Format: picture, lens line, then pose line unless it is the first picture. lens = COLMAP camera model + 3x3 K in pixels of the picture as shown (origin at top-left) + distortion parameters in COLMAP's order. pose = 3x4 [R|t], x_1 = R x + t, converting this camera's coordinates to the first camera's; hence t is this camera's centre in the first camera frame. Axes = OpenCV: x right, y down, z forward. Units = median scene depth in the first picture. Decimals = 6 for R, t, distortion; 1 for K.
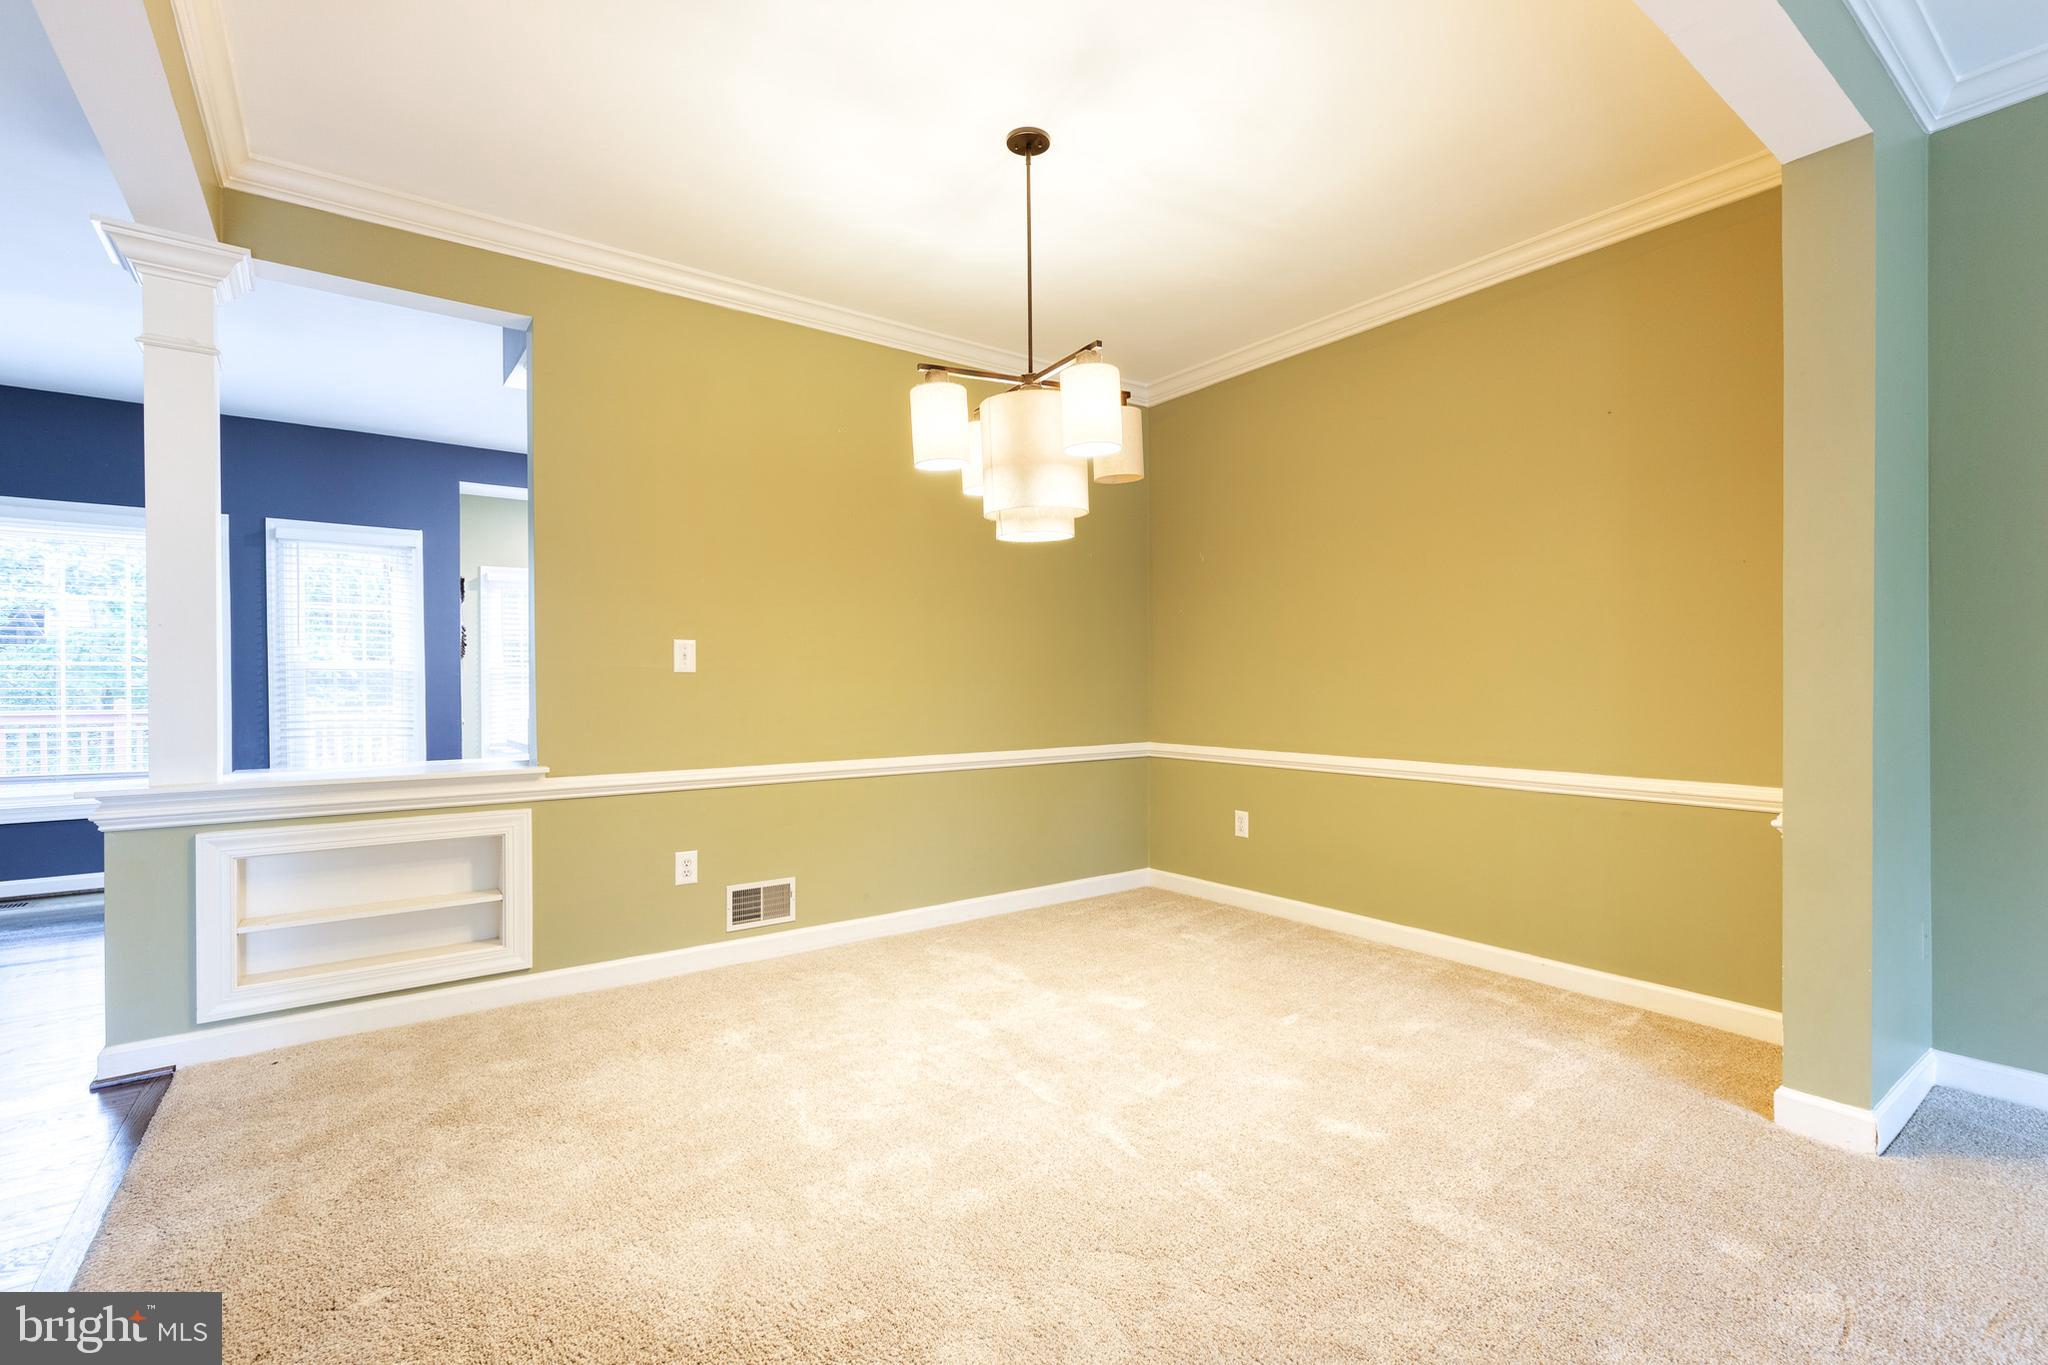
lens RADIAL K [[917.0, 0, 1044.1], [0, 917.0, 683.8], [0, 0, 1]] dist [0.006846, -0.000255]
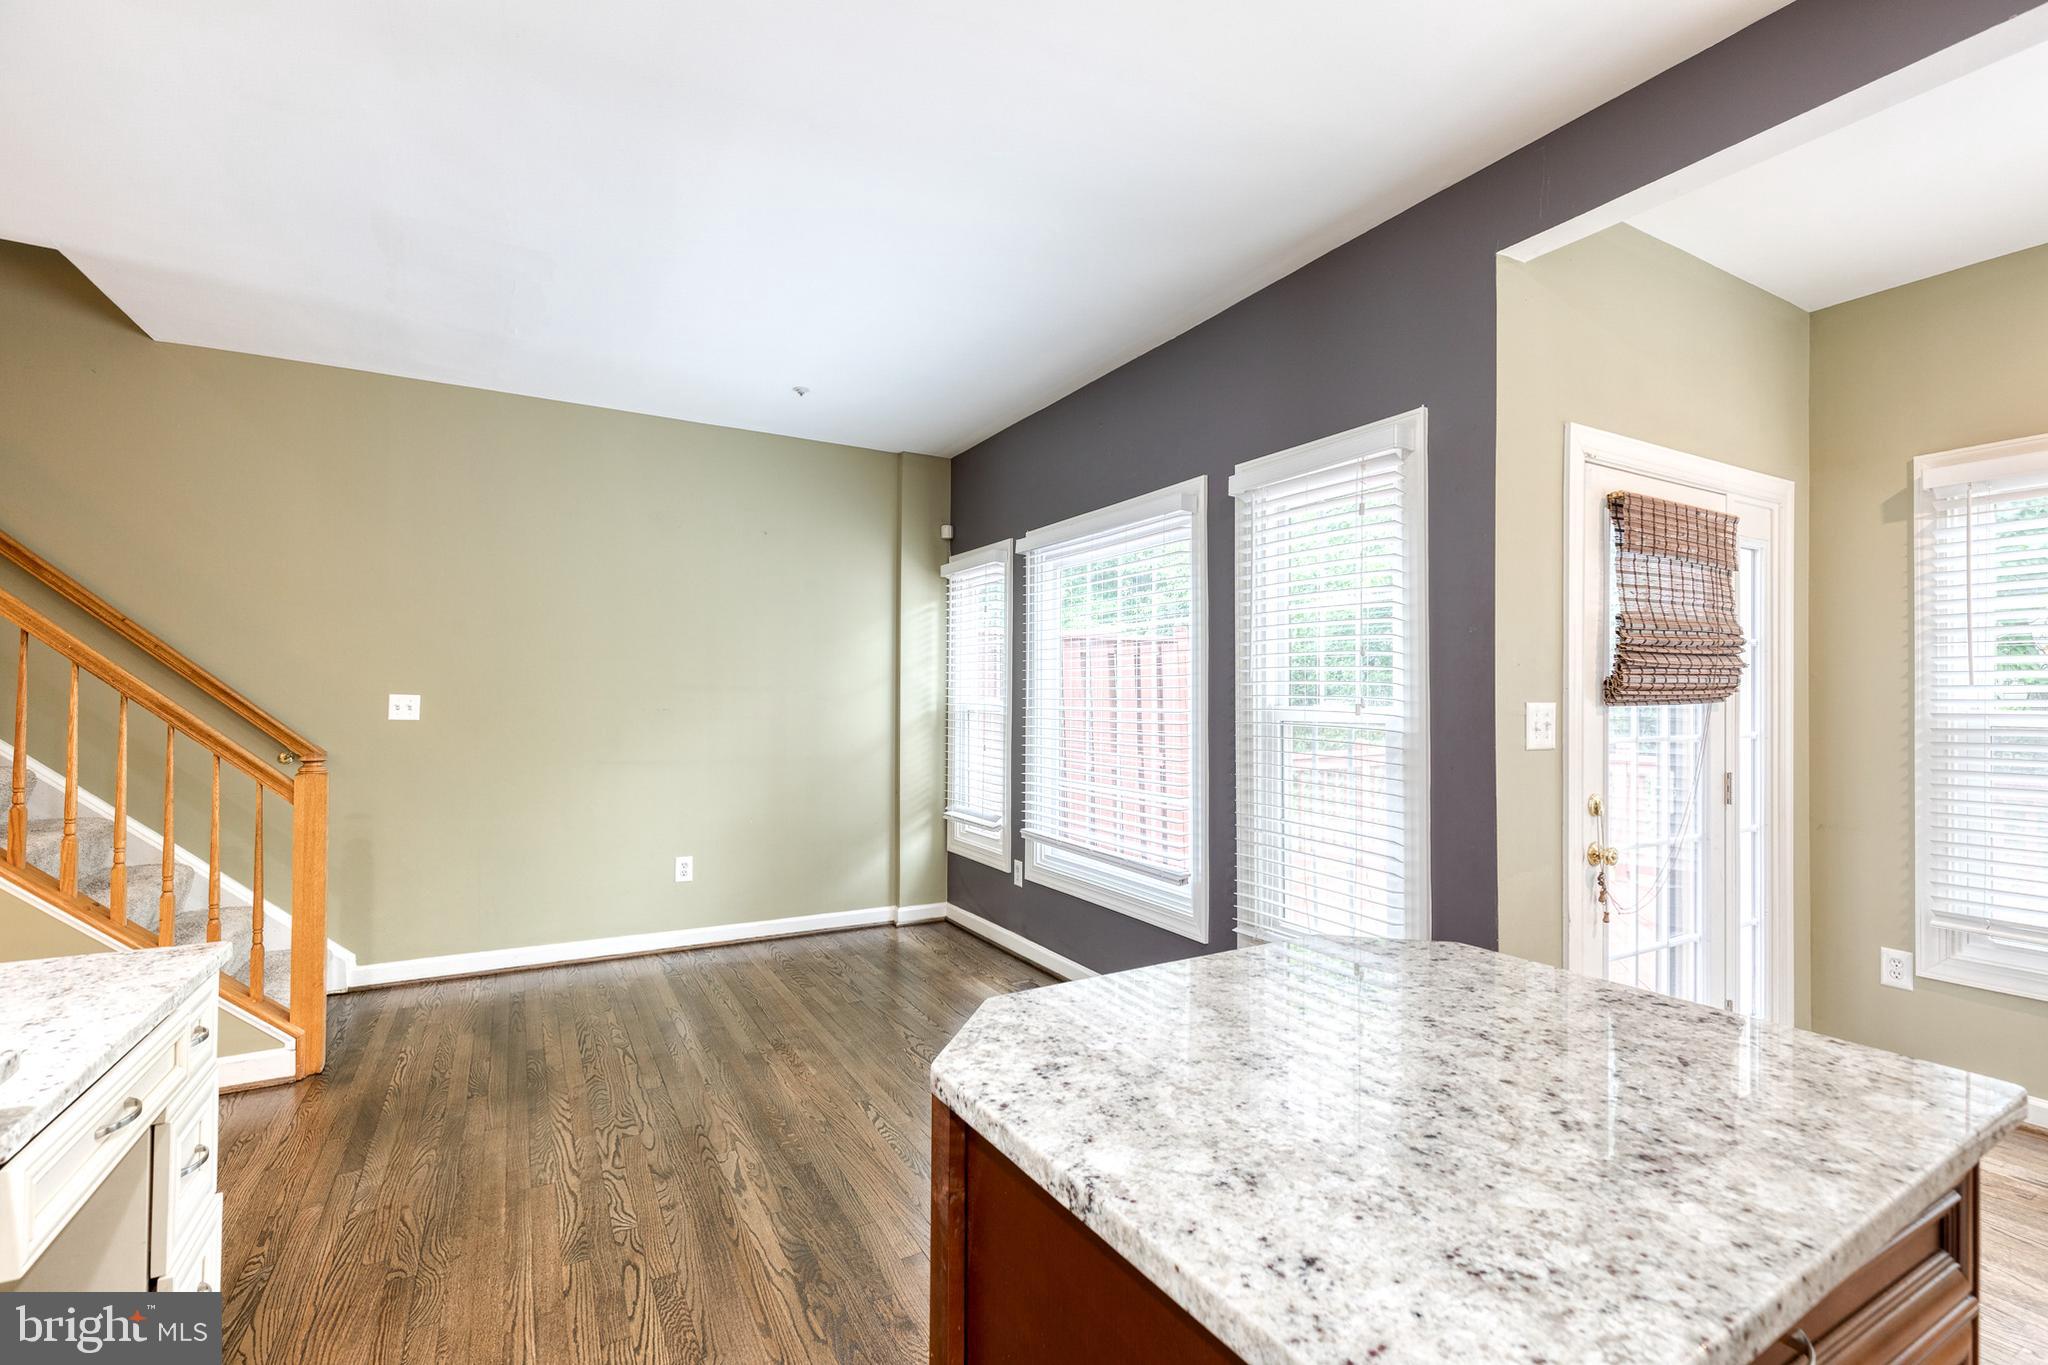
lens RADIAL K [[917.8, 0, 1047.2], [0, 917.8, 694.5], [0, 0, 1]] dist [0.008848, 0.000058]
pose [[-0.113084, 0.000299, -0.993585, -0.413200], [-0.005847, 0.999982, 0.000967, -0.056149], [0.993568, 0.005919, -0.113081, 1.603390]]
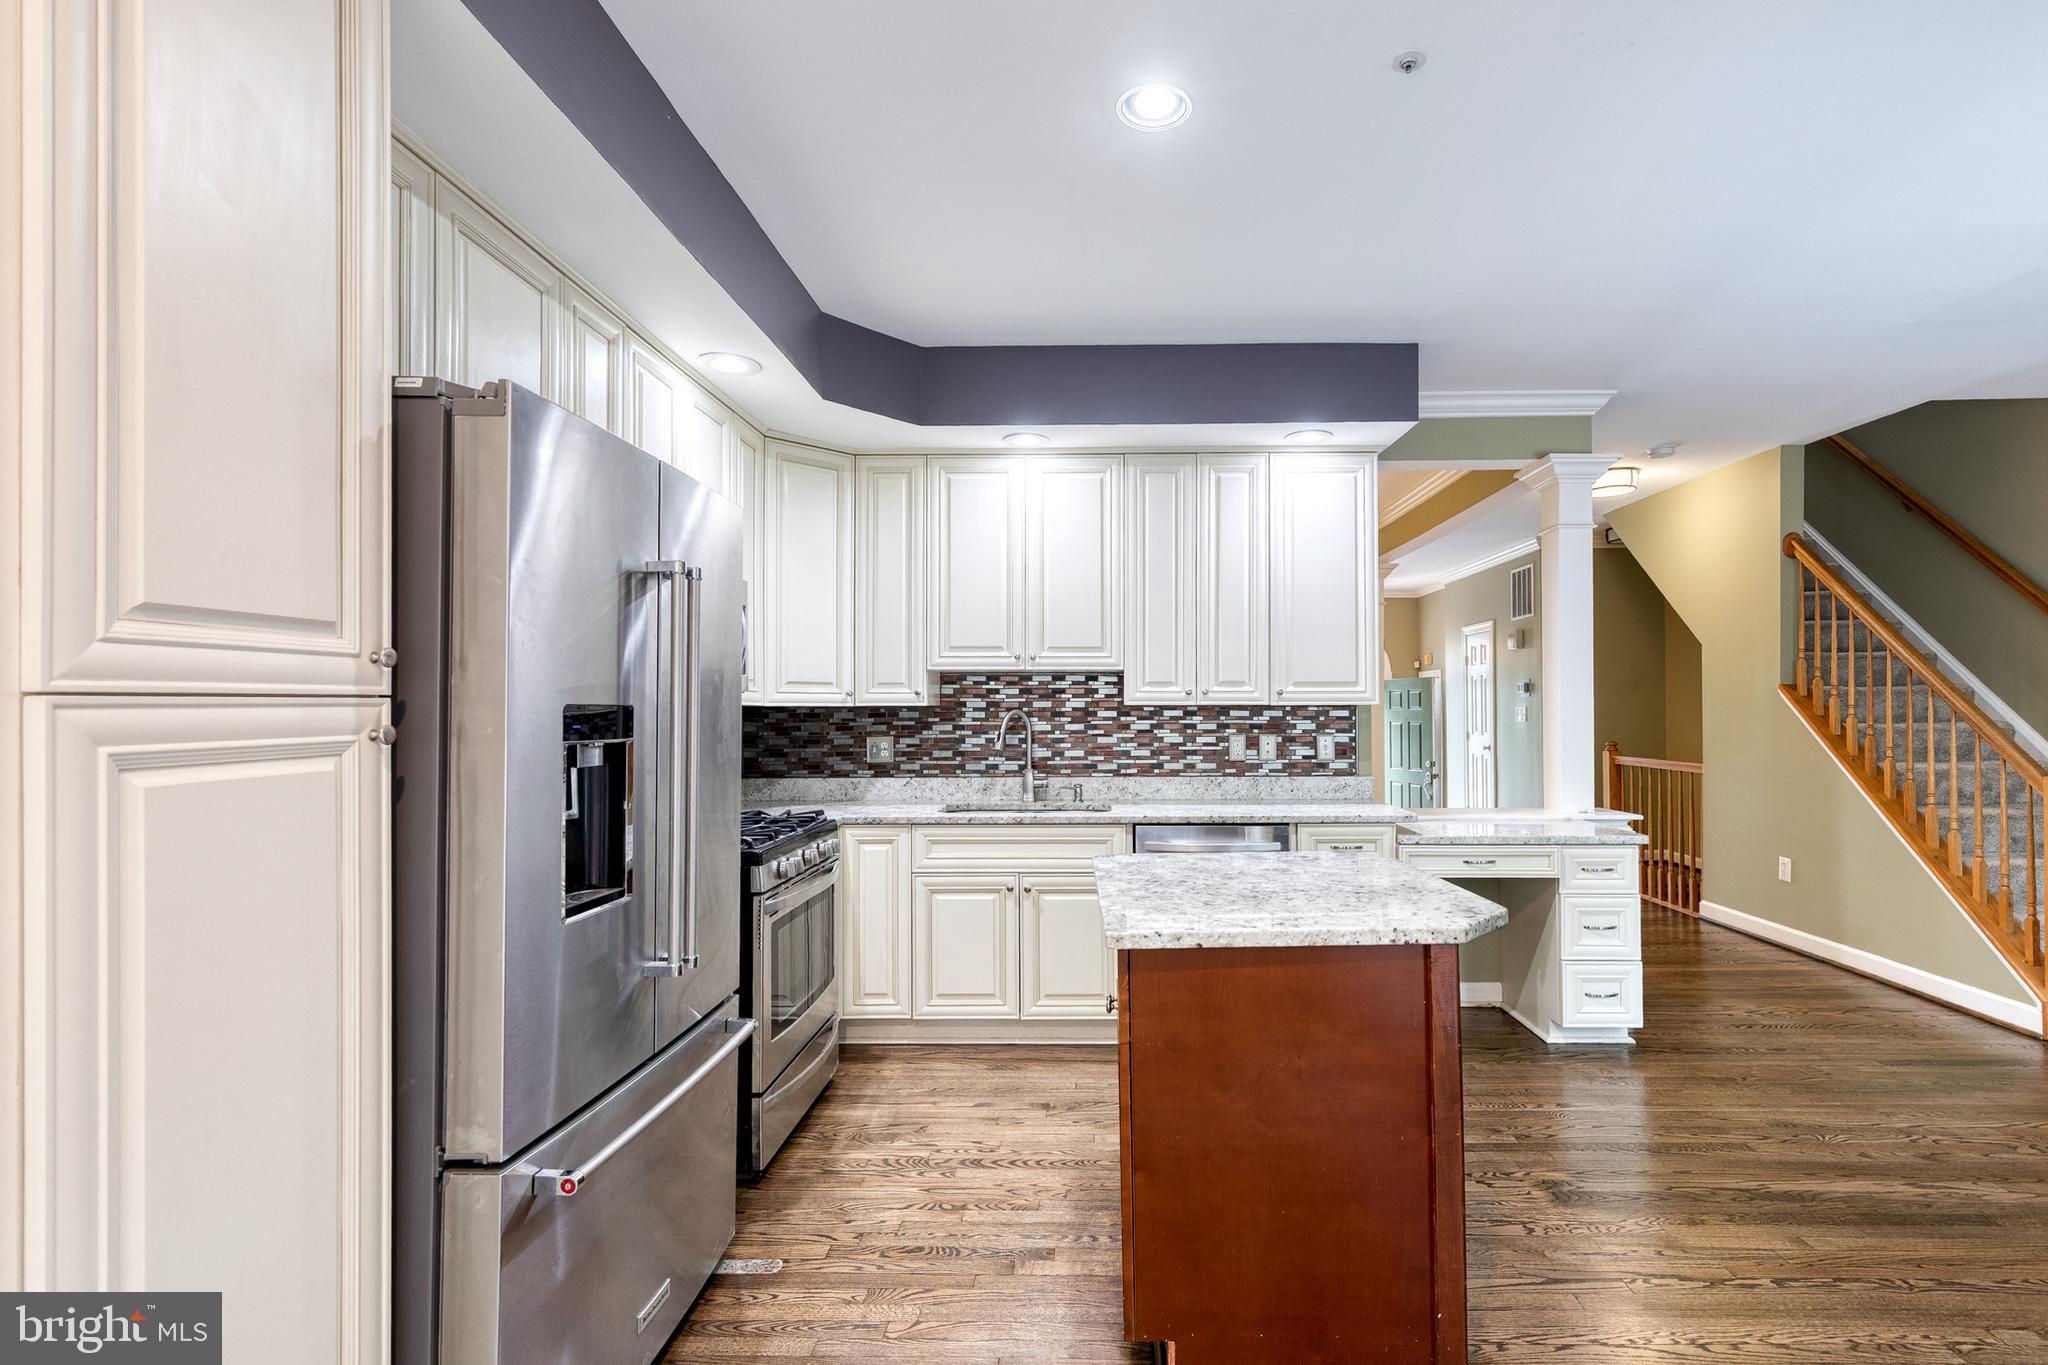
lens RADIAL K [[951.0, 0, 1093.2], [0, 951.0, 697.4], [0, 0, 1]] dist [0.003563, -0.000071]
pose [[-0.793246, 0.017813, 0.608641, -1.080948], [0.009603, 0.999814, -0.016746, -0.051748], [-0.608826, -0.007439, -0.793269, 2.328273]]
